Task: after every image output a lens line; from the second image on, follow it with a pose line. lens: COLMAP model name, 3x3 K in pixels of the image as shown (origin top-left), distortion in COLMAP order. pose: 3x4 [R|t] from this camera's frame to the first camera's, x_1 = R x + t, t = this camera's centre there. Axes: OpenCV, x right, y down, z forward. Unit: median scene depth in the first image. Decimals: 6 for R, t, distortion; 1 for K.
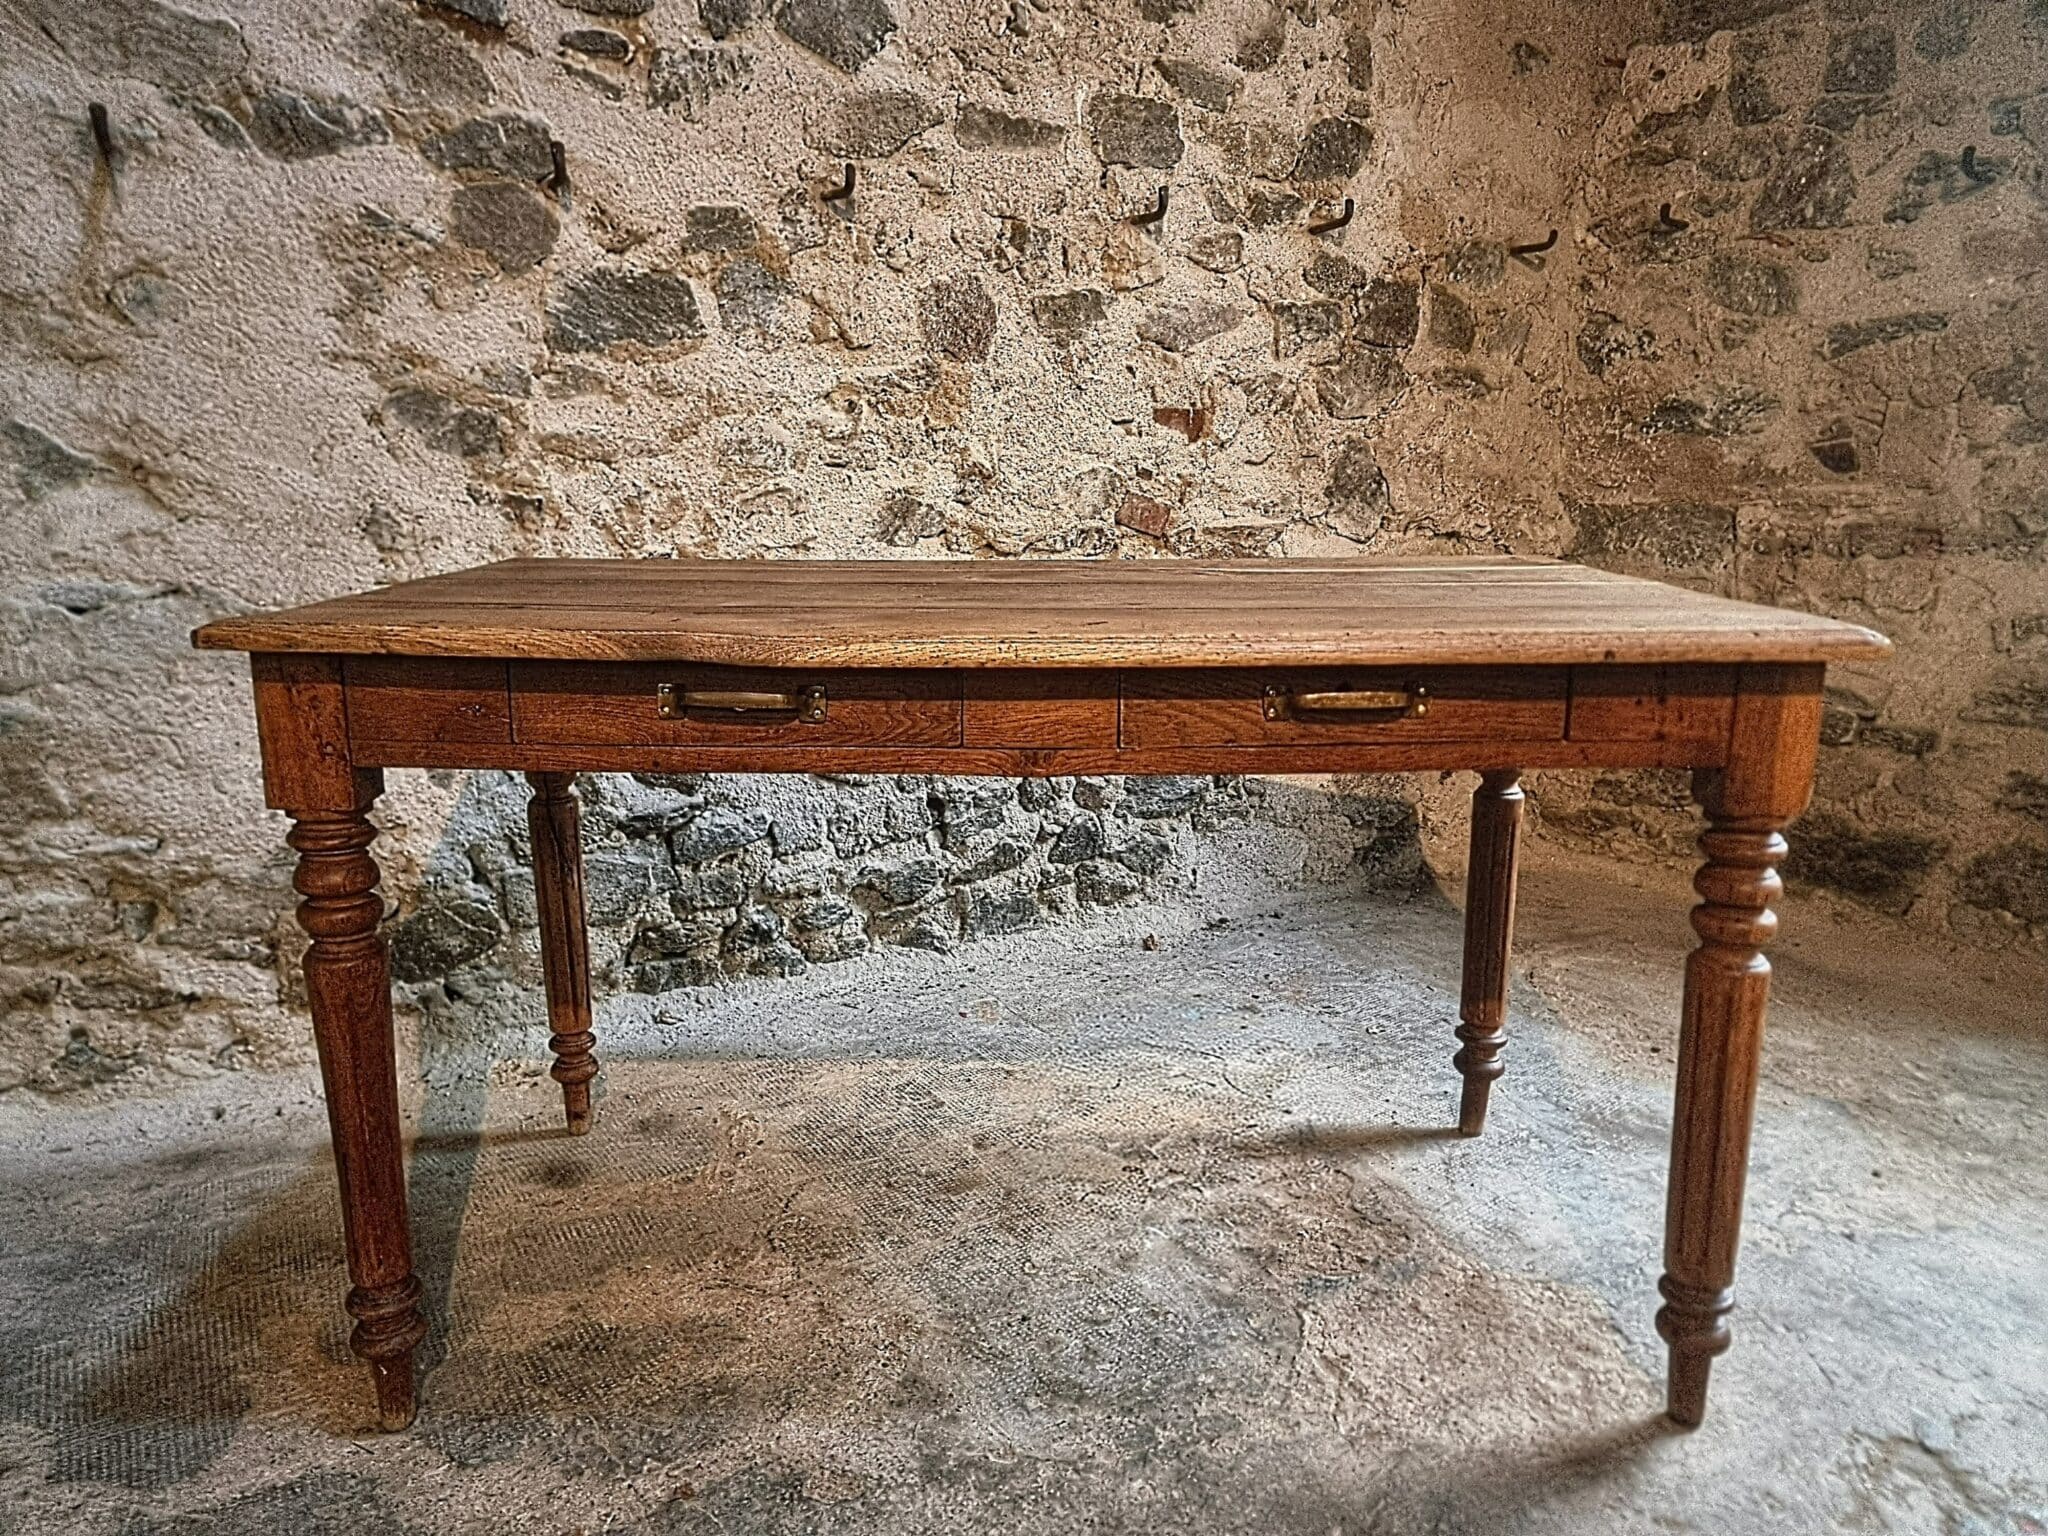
lens RADIAL K [[1426.3, 0, 1019.7], [0, 1426.3, 782.5], [0, 0, 1]] dist [0.086872, -0.079906]
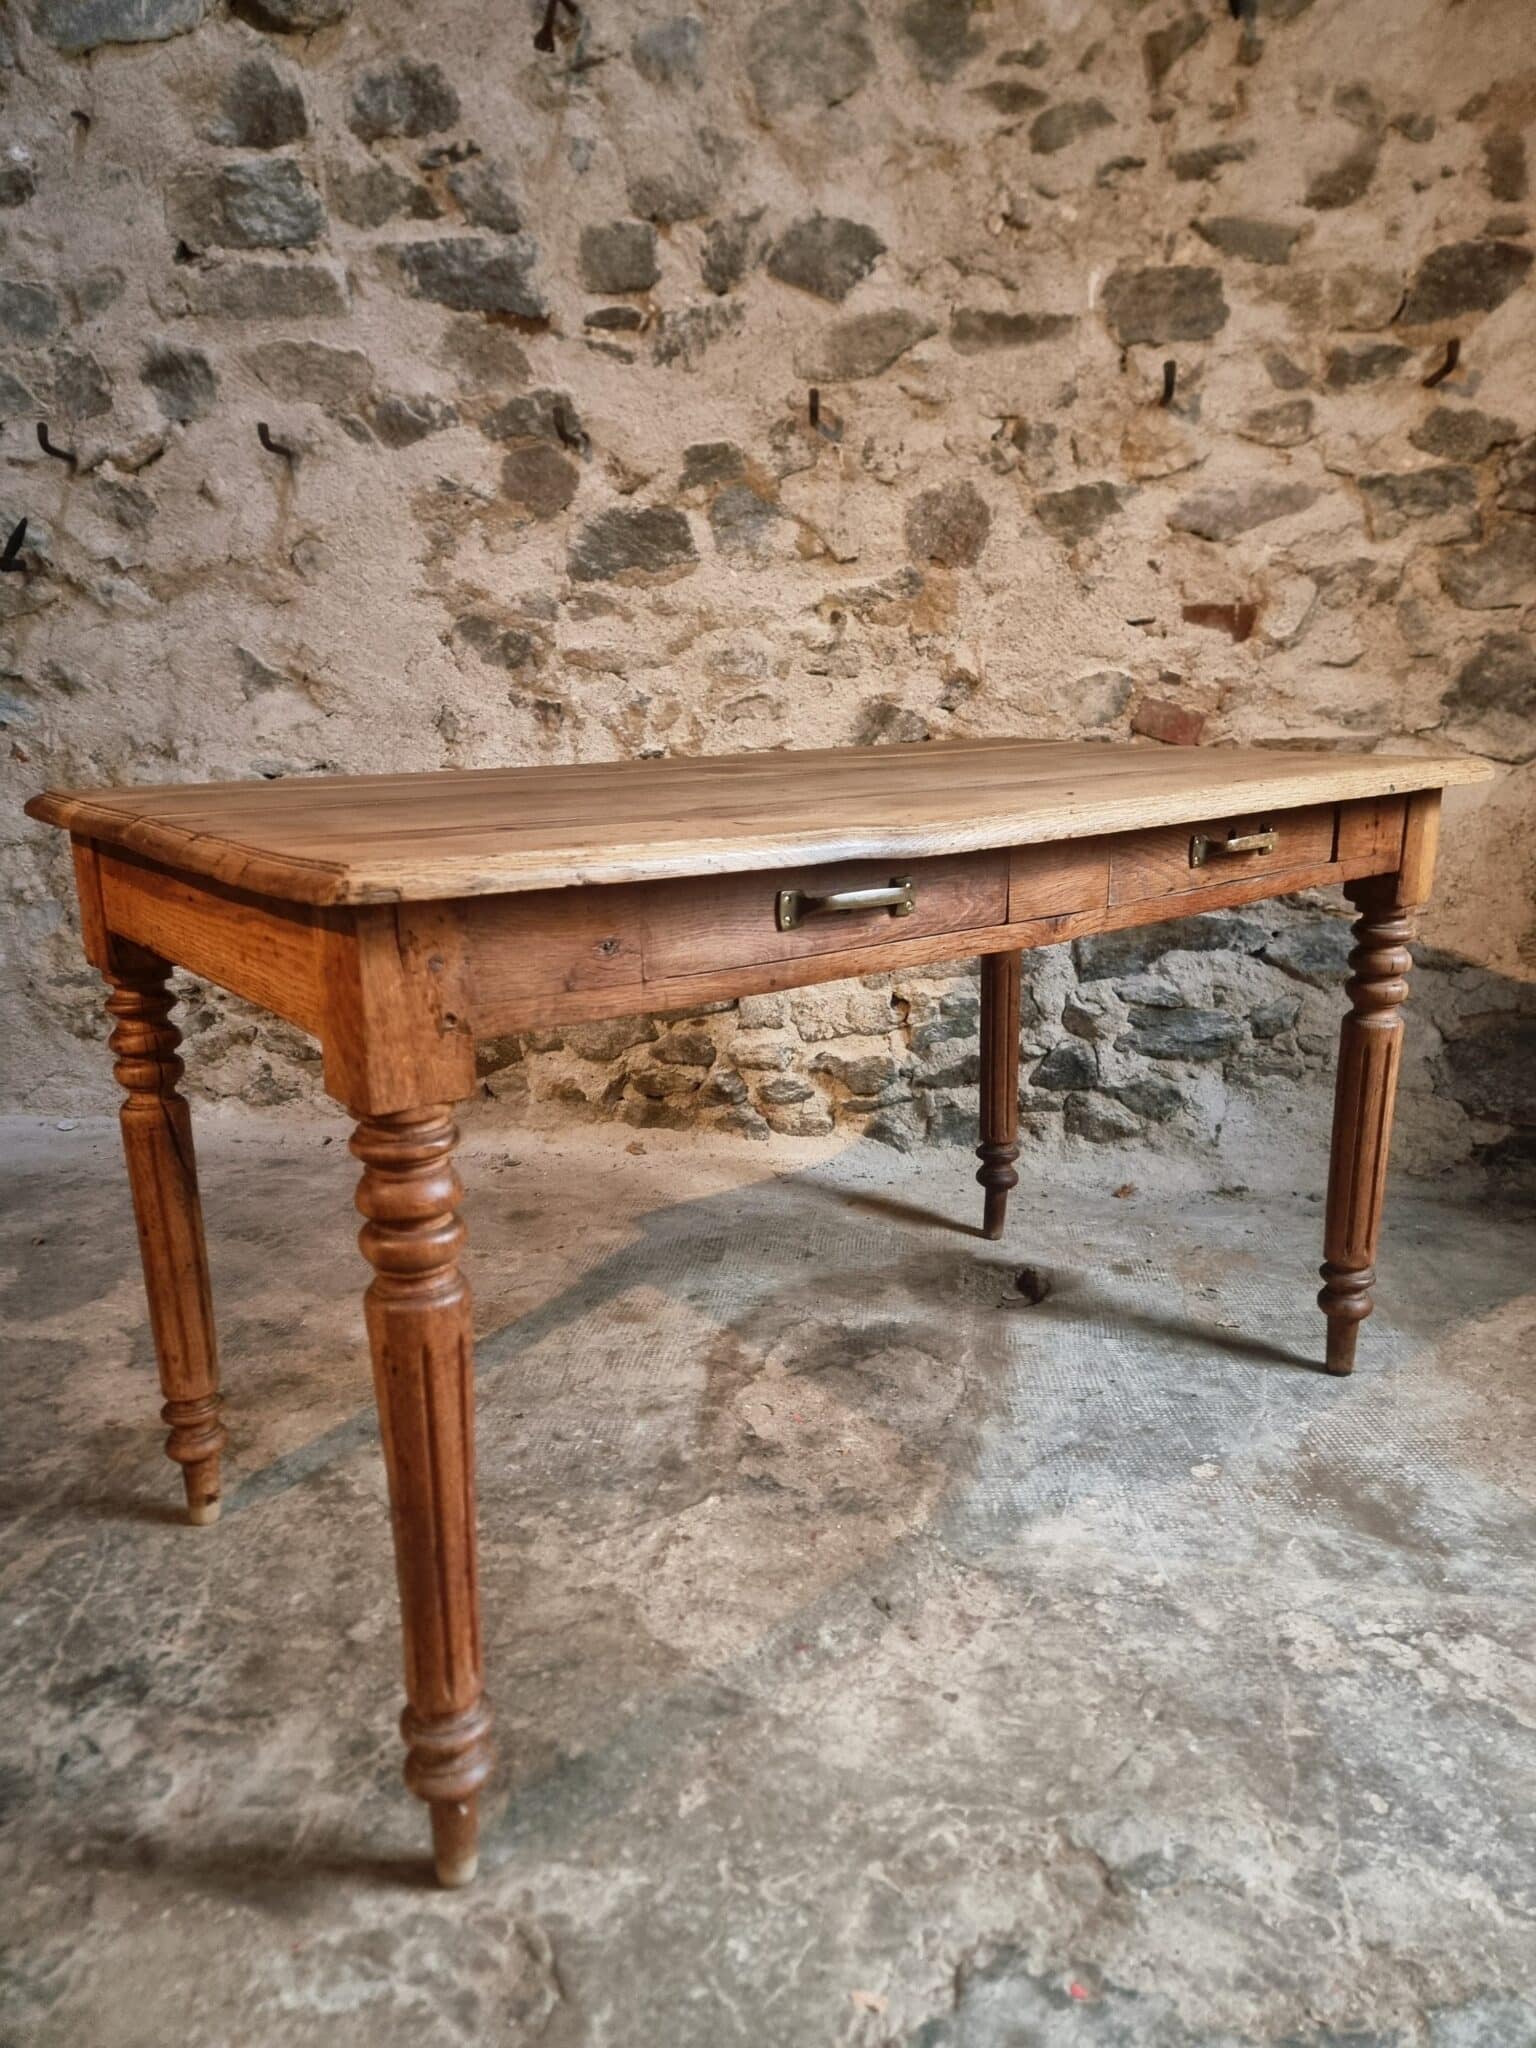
lens RADIAL K [[1426.2, 0, 770.6], [0, 1426.2, 1023.7], [0, 0, 1]] dist [0.084836, -0.077459]
pose [[0.778584, 0.138213, -0.612130, 0.550431], [-0.135228, 0.989480, 0.051415, -0.012434], [0.612797, 0.042746, 0.789084, 0.147293]]
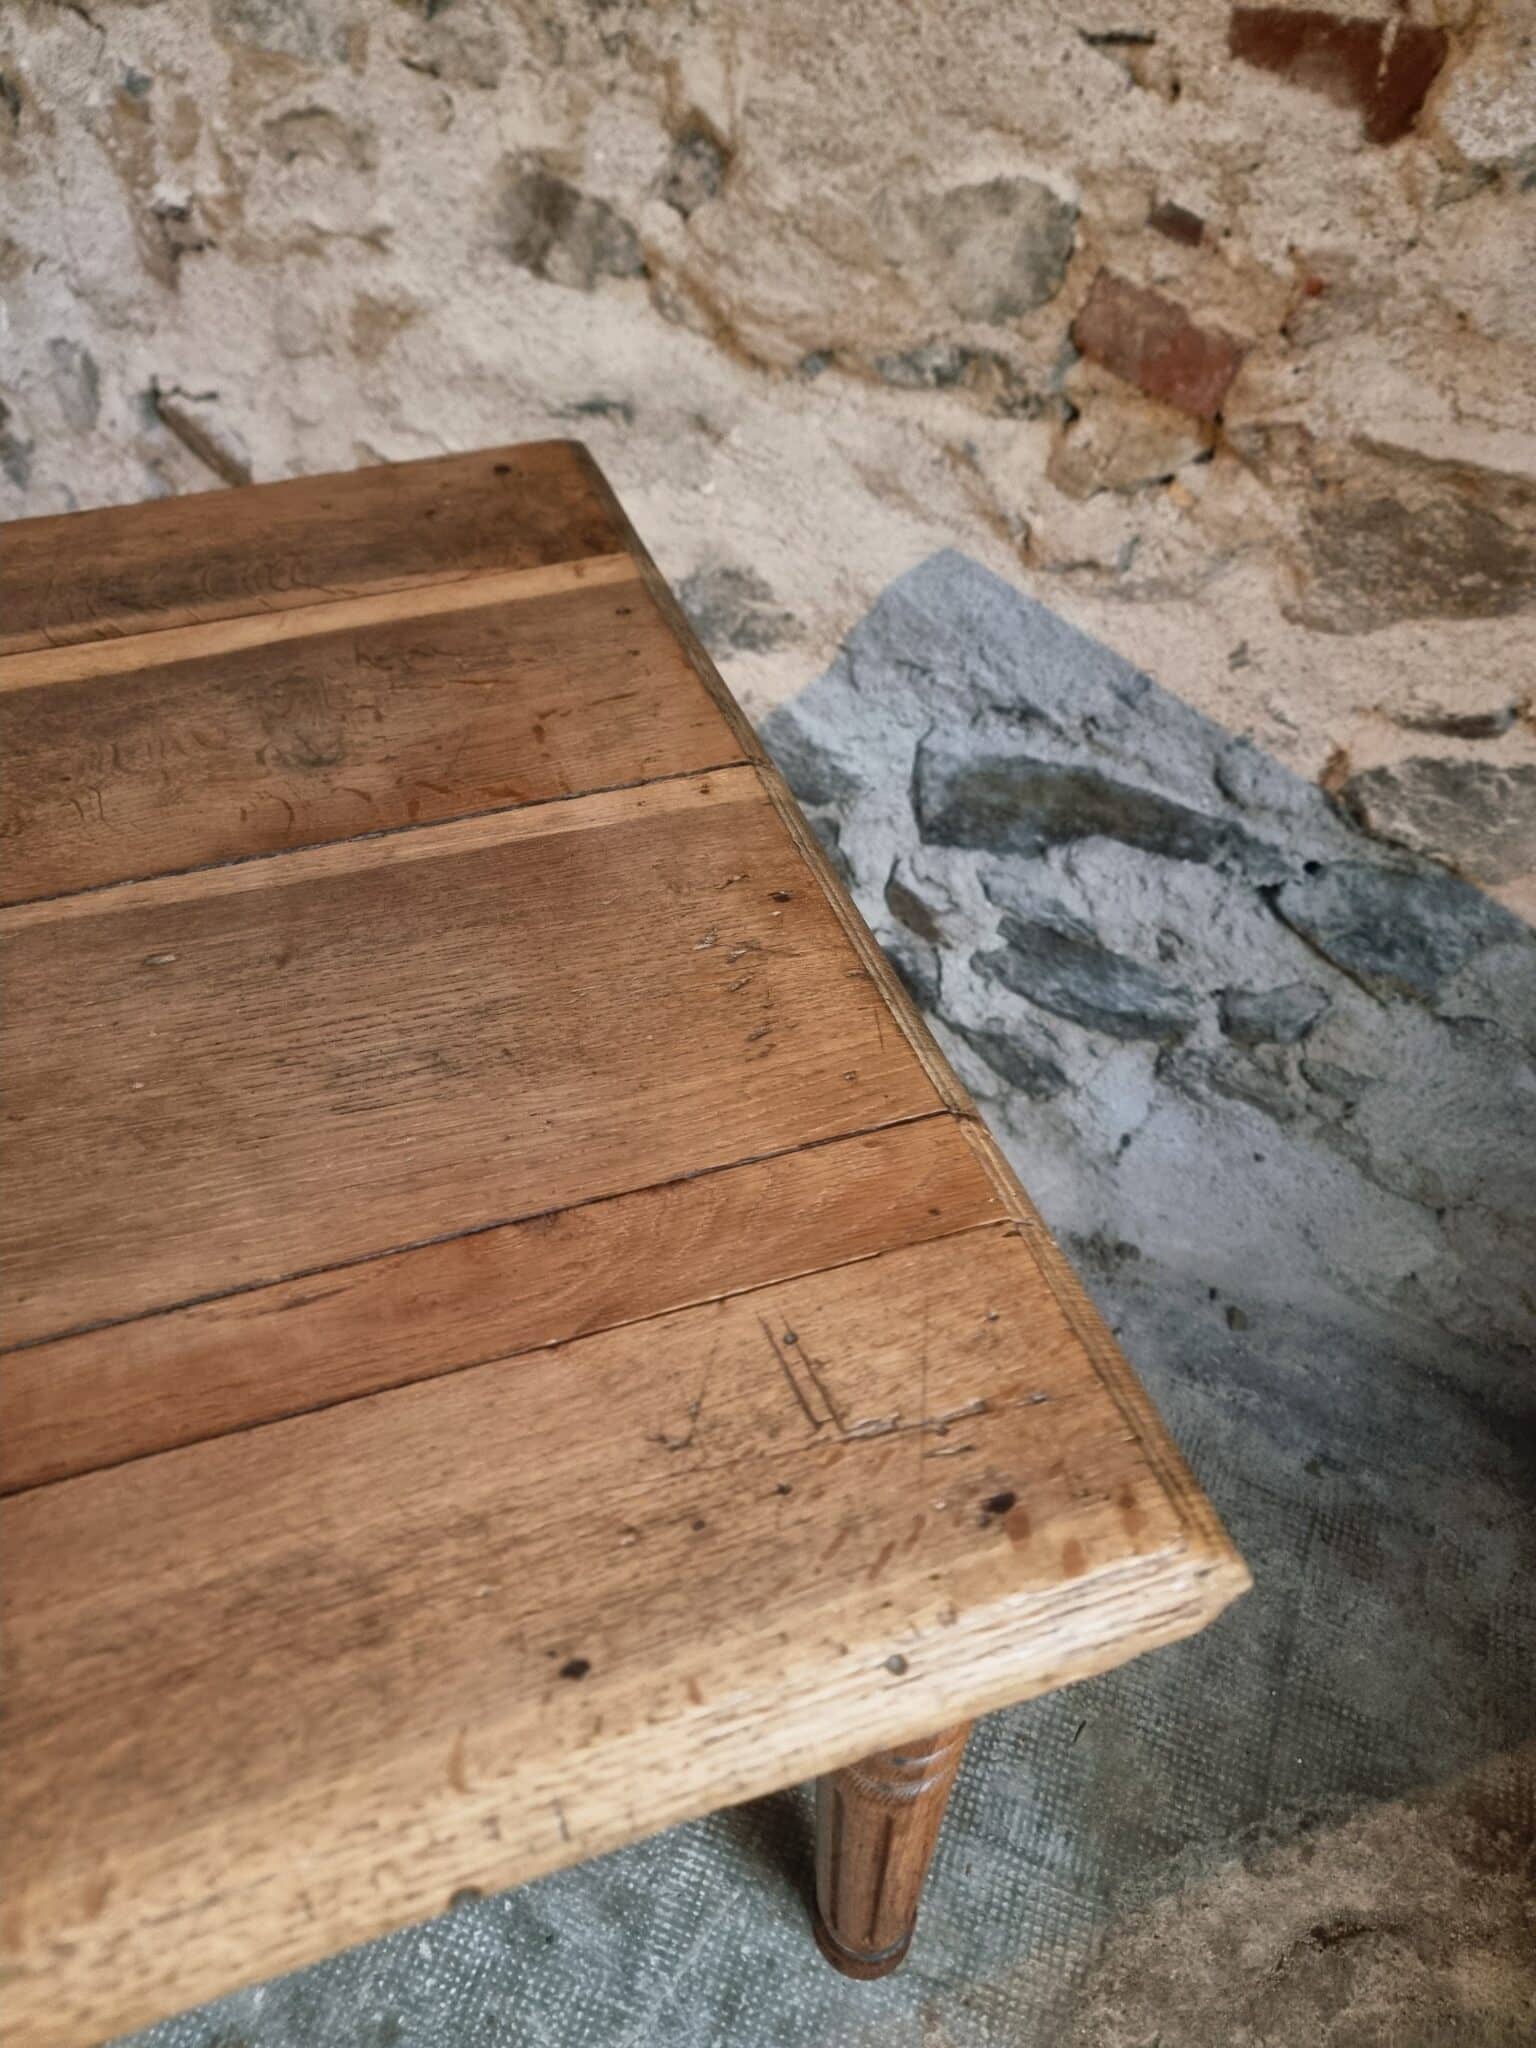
lens RADIAL K [[1438.2, 0, 760.9], [0, 1438.2, 1032.9], [0, 0, 1]] dist [0.061663, -0.071156]
pose [[0.527382, 0.604173, -0.597364, 0.405415], [-0.195904, 0.770614, 0.606445, -0.294698], [0.826734, -0.202802, 0.524768, 0.802368]]
